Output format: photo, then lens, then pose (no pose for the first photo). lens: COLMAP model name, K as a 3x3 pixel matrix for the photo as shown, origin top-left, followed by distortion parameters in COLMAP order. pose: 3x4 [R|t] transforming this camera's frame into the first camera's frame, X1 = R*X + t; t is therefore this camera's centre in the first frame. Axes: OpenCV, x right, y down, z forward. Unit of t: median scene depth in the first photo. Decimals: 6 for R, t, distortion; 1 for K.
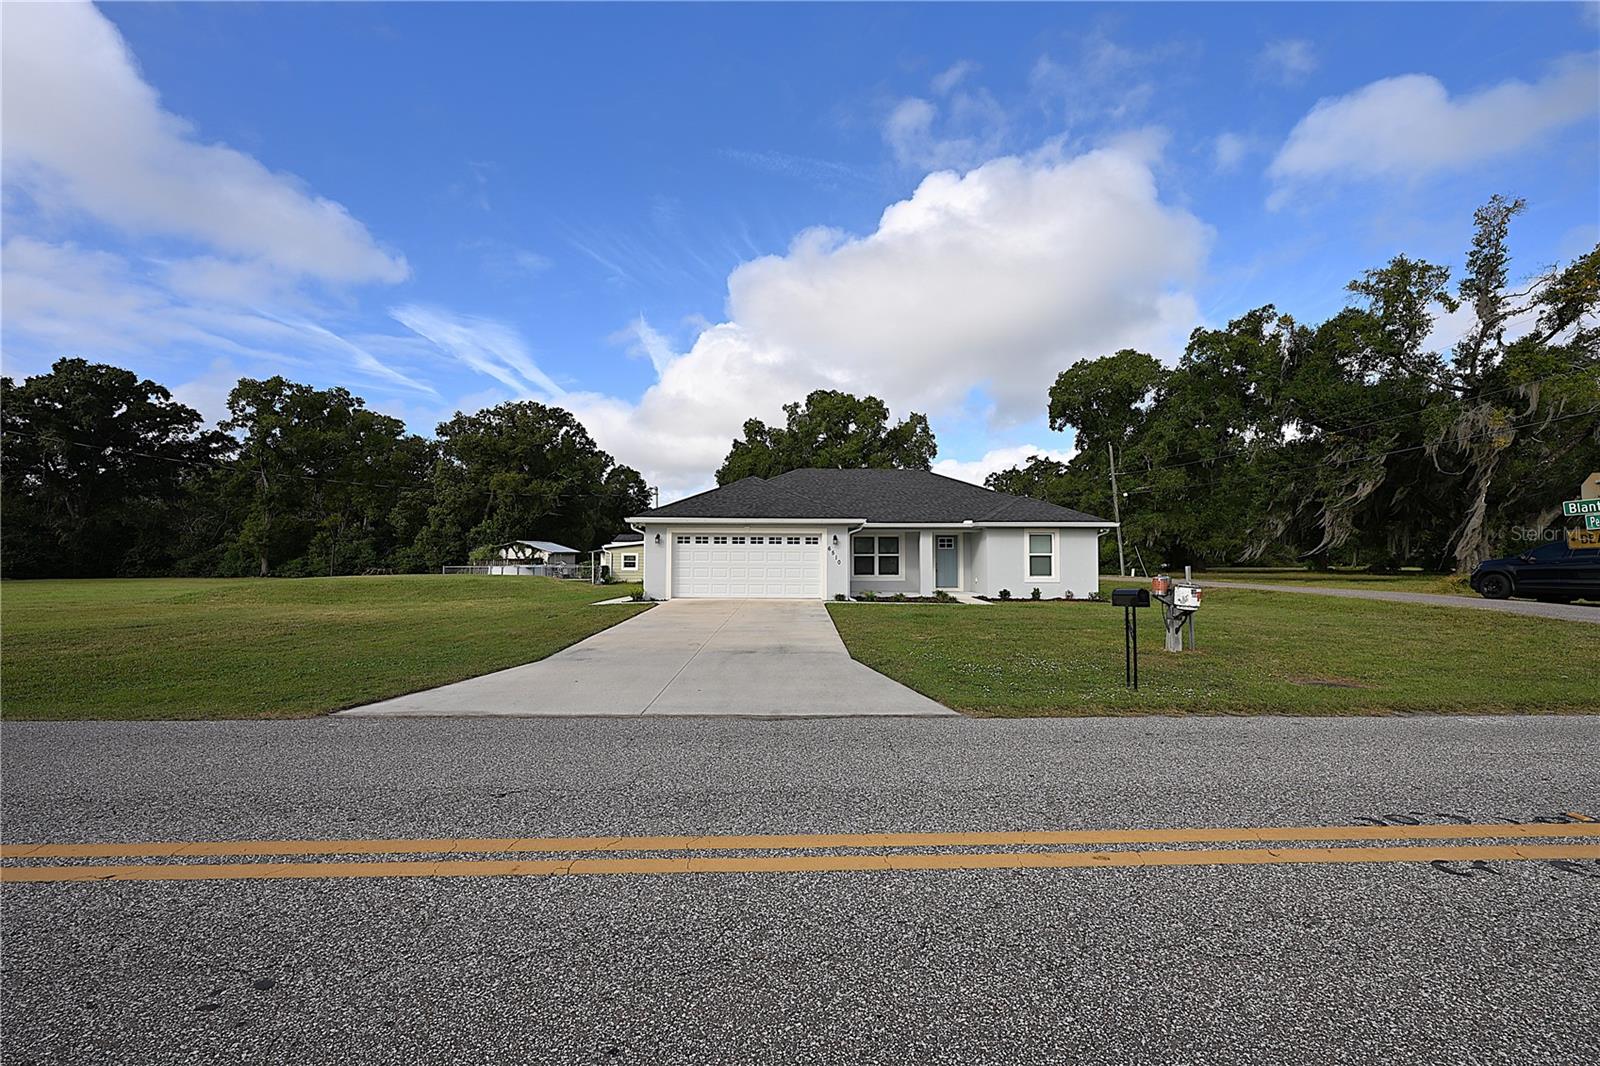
lens RADIAL K [[628.8, 0, 795.1], [0, 628.8, 540.1], [0, 0, 1]] dist [-0.001075, -0.000592]
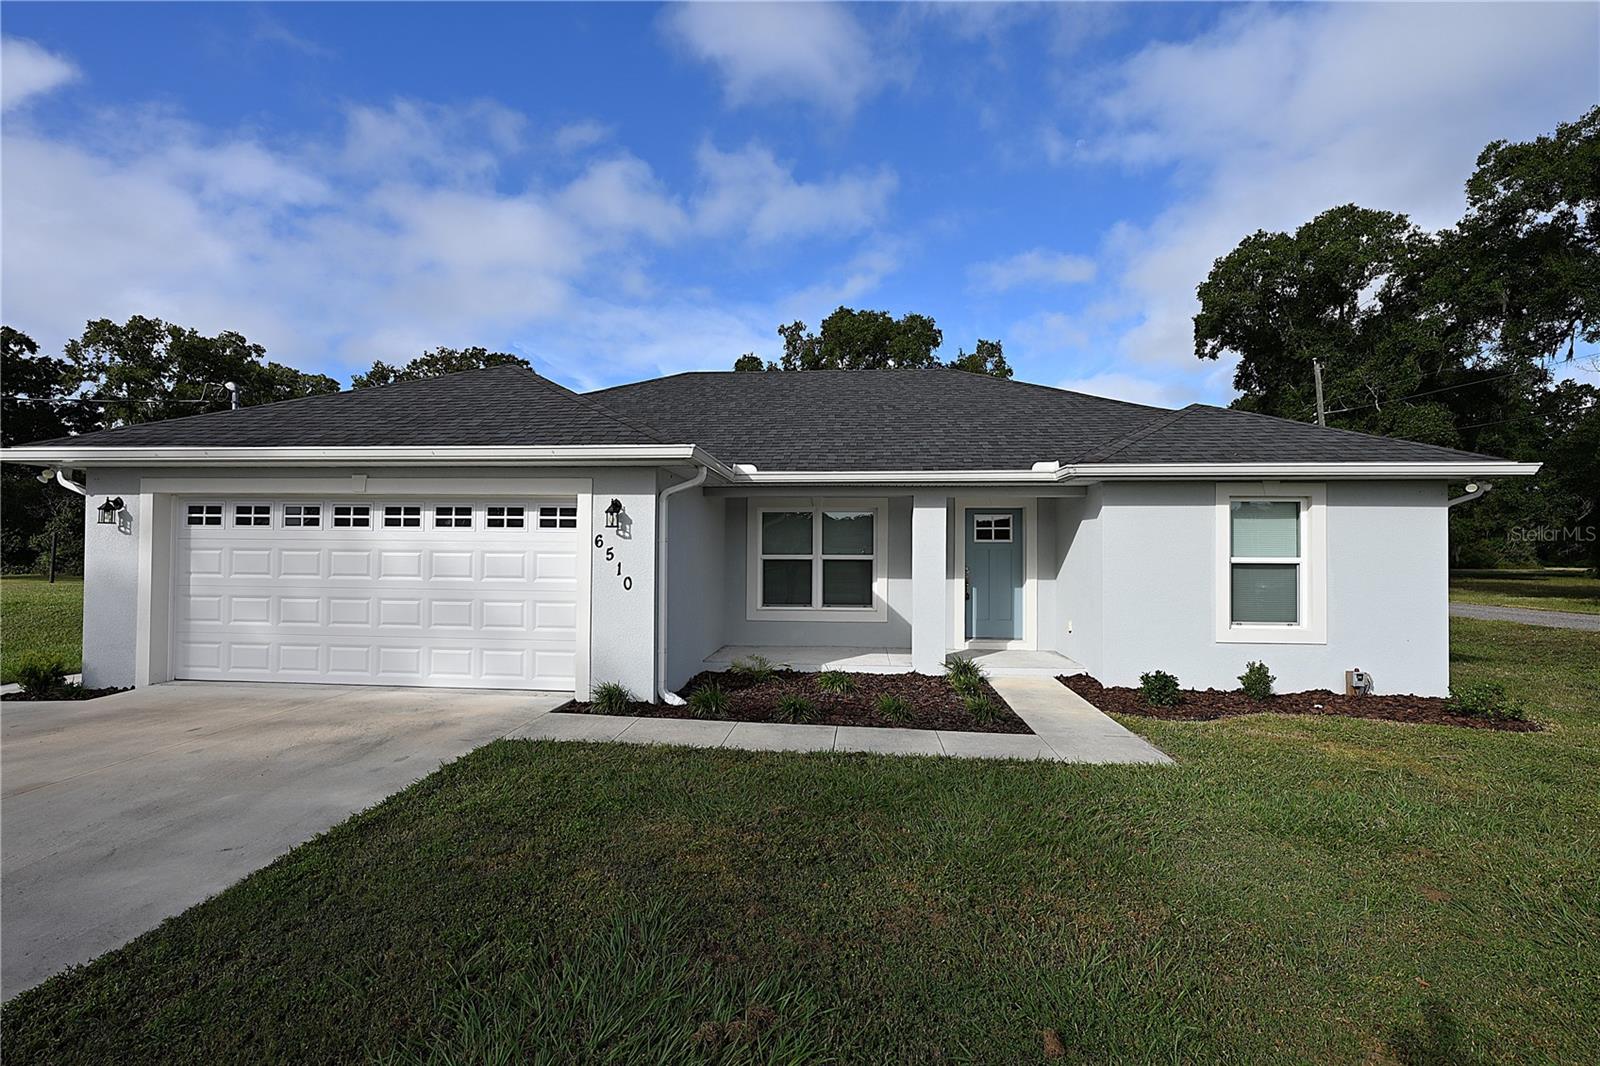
lens RADIAL K [[693.9, 0, 798.2], [0, 693.9, 534.3], [0, 0, 1]] dist [0.001005, 0.000665]
pose [[0.994660, 0.001954, -0.103189, 0.079959], [-0.001406, 0.999985, 0.005386, 0.003360], [0.103198, -0.005213, 0.994647, 0.270504]]
